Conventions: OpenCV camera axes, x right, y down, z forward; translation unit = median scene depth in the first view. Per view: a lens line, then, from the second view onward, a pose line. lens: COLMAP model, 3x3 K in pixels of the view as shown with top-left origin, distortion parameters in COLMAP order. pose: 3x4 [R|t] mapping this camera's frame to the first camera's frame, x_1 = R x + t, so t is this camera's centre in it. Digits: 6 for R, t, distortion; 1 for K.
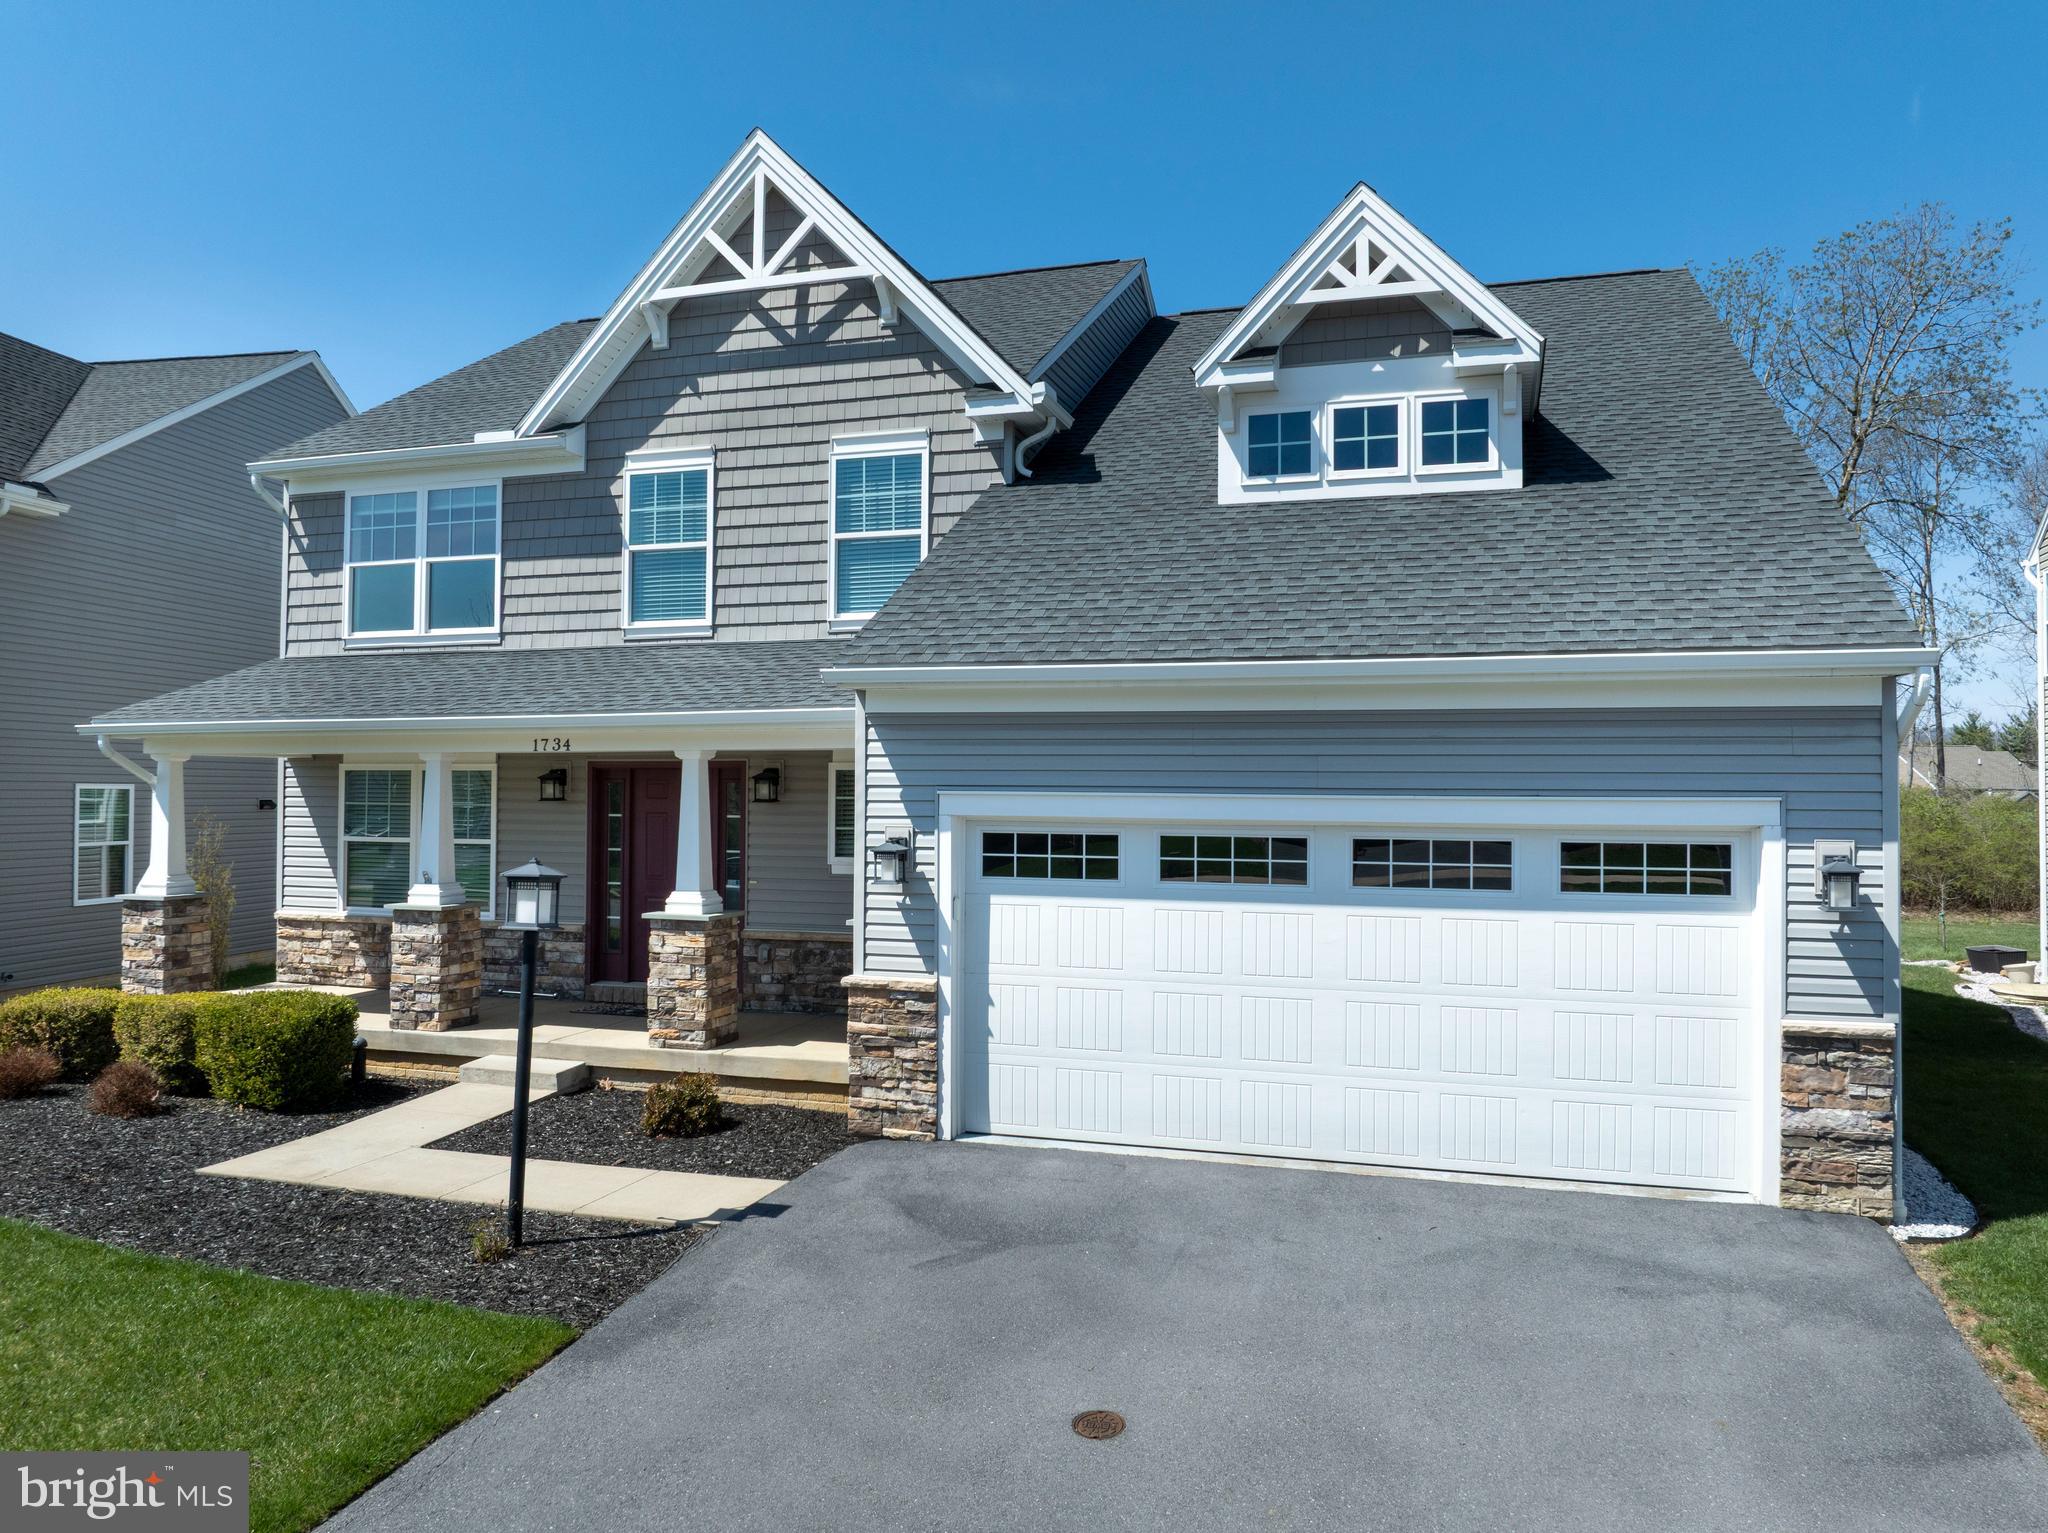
lens RADIAL K [[1441.8, 0, 1029.3], [0, 1441.8, 766.7], [0, 0, 1]] dist [-0.033796, -0.006625]
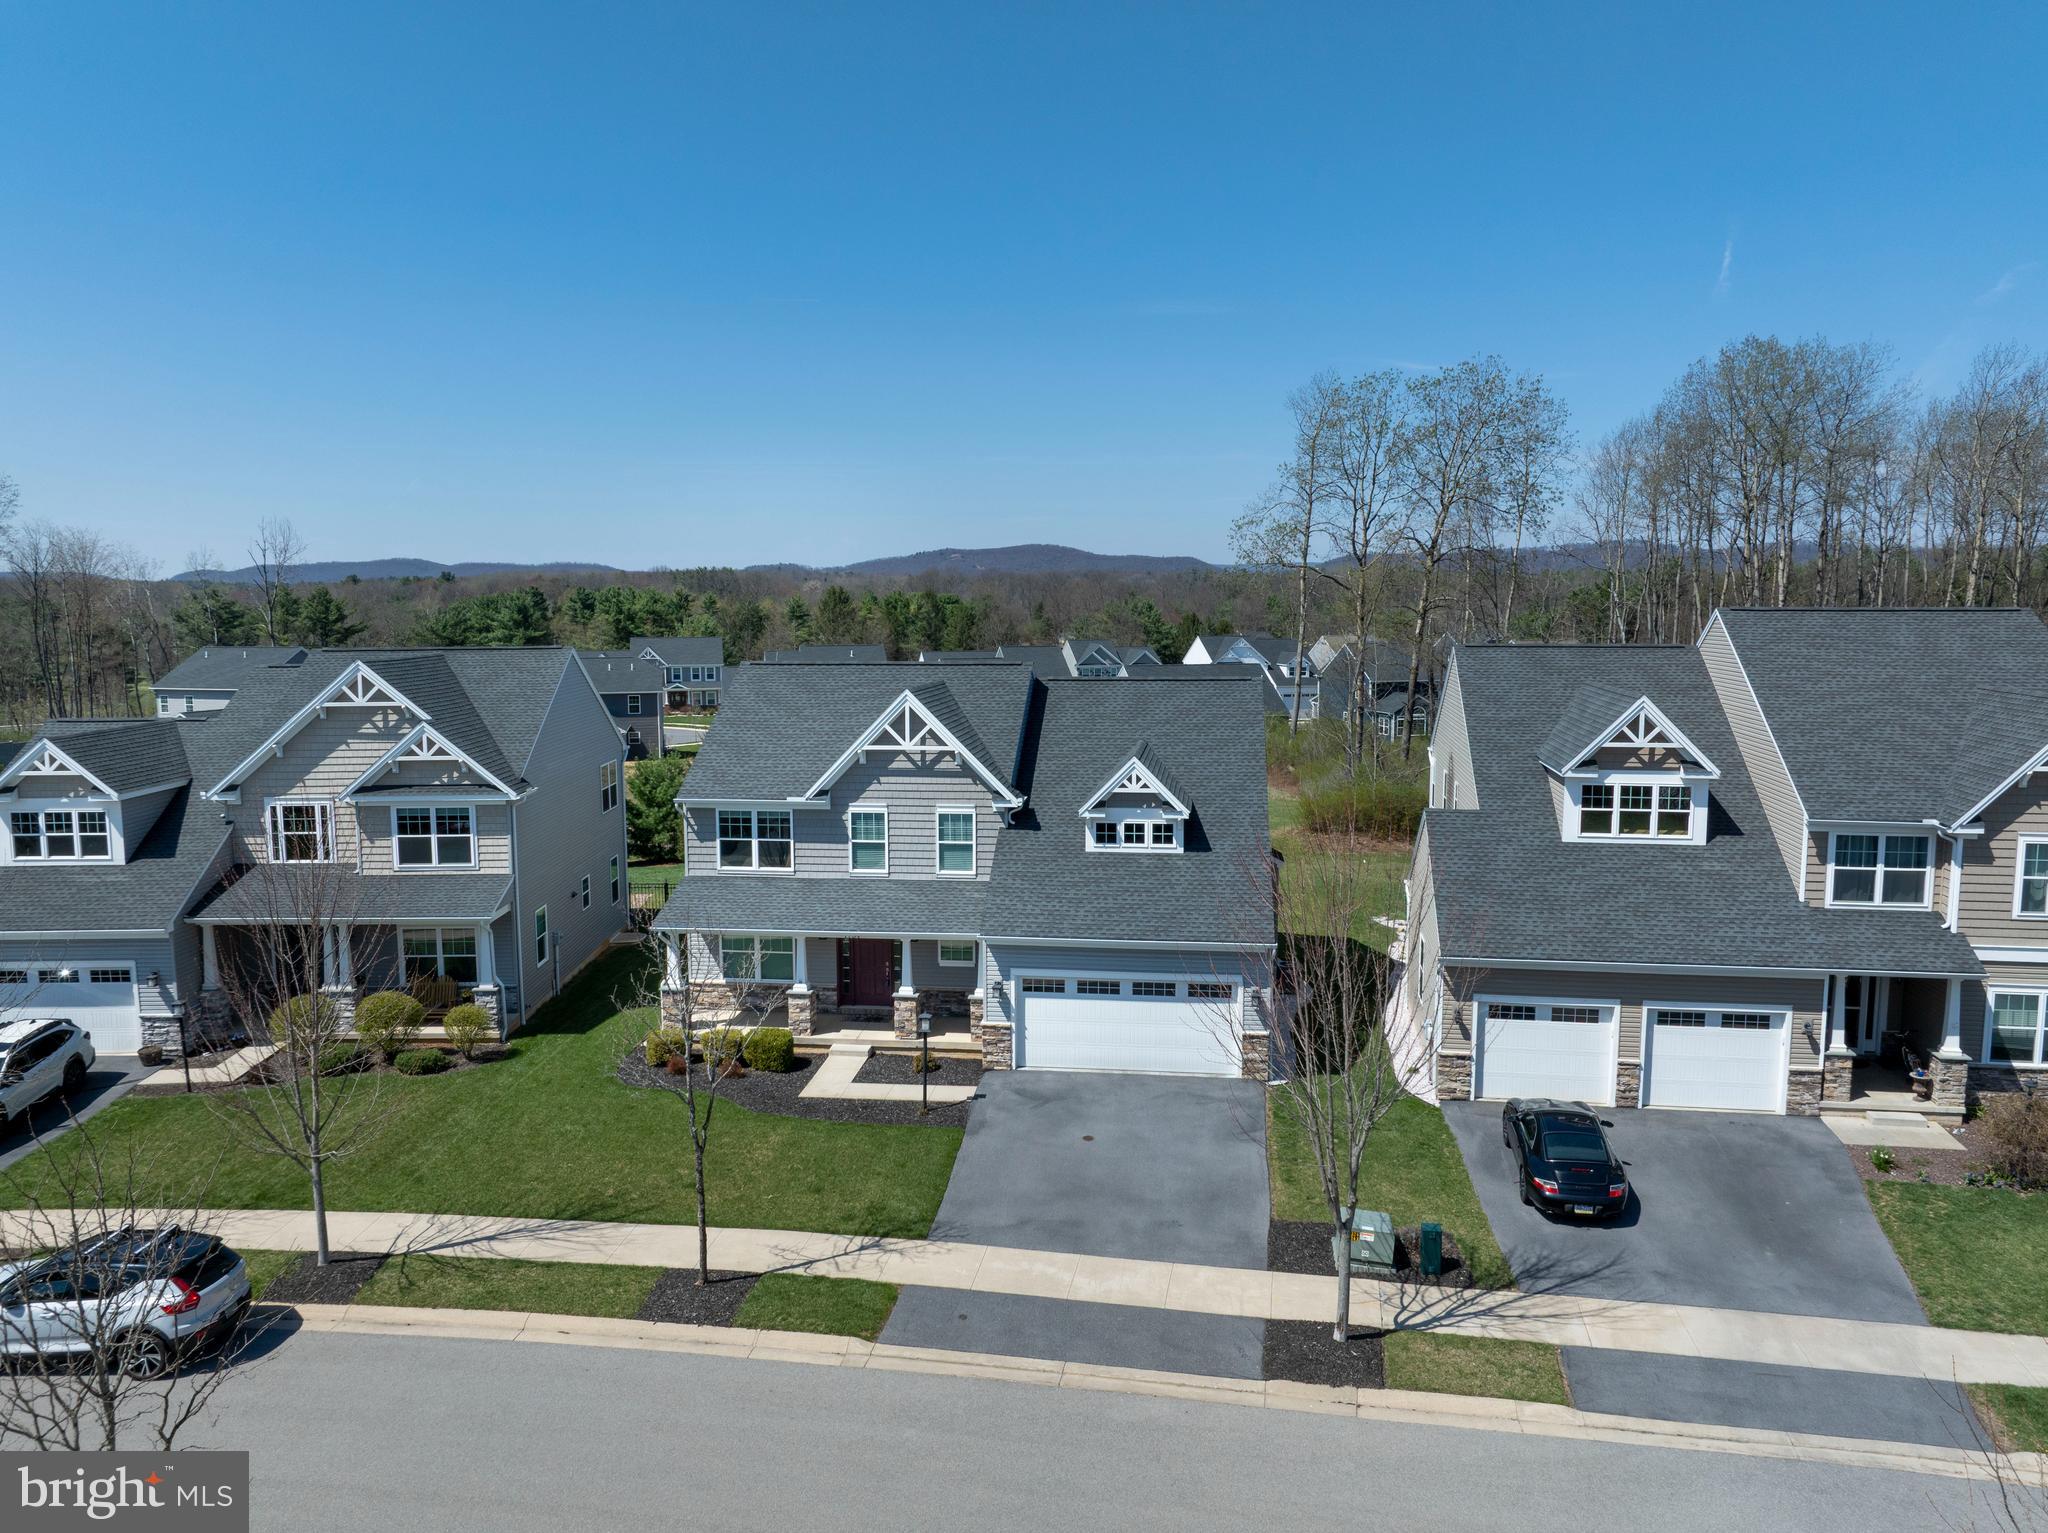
lens RADIAL K [[1441.8, 0, 1031.2], [0, 1441.8, 759.7], [0, 0, 1]] dist [-0.033796, -0.006625]
pose [[0.983242, -0.028594, 0.180050, -0.445690], [0.005411, 0.991765, 0.127957, -0.656972], [-0.182226, -0.124838, 0.975300, -1.624103]]
